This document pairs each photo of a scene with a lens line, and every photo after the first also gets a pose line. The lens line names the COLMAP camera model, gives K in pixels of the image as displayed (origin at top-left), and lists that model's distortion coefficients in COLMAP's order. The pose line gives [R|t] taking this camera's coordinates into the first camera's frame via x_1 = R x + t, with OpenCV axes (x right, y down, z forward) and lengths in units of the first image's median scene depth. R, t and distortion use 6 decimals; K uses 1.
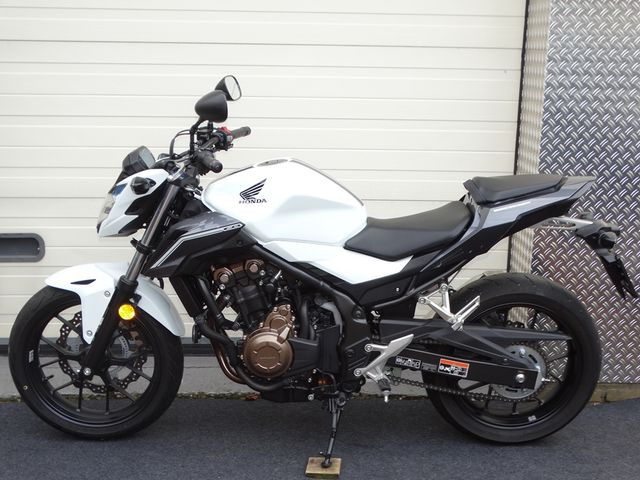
lens RADIAL K [[894.2, 0, 320.0], [0, 894.2, 240.0], [0, 0, 1]] dist [0.001864, -0.072478]
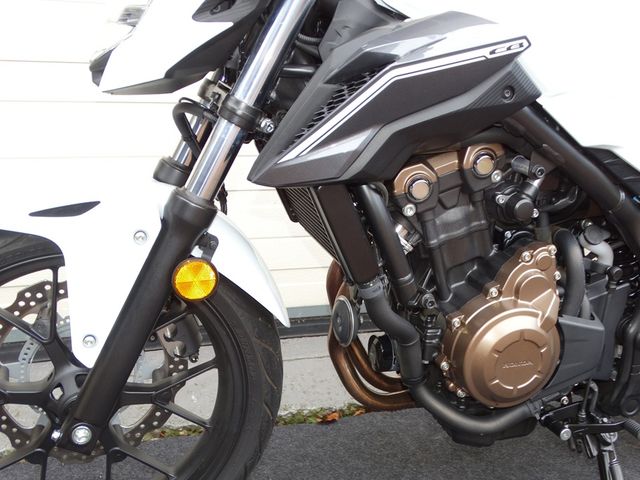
lens RADIAL K [[738.6, 0, 320.0], [0, 738.6, 240.0], [0, 0, 1]] dist [-0.012844, -0.021985]
pose [[0.955378, -0.040973, 0.292530, -0.255610], [0.024939, 0.997986, 0.058333, 0.044684], [-0.294331, -0.048435, 0.954475, 0.674024]]
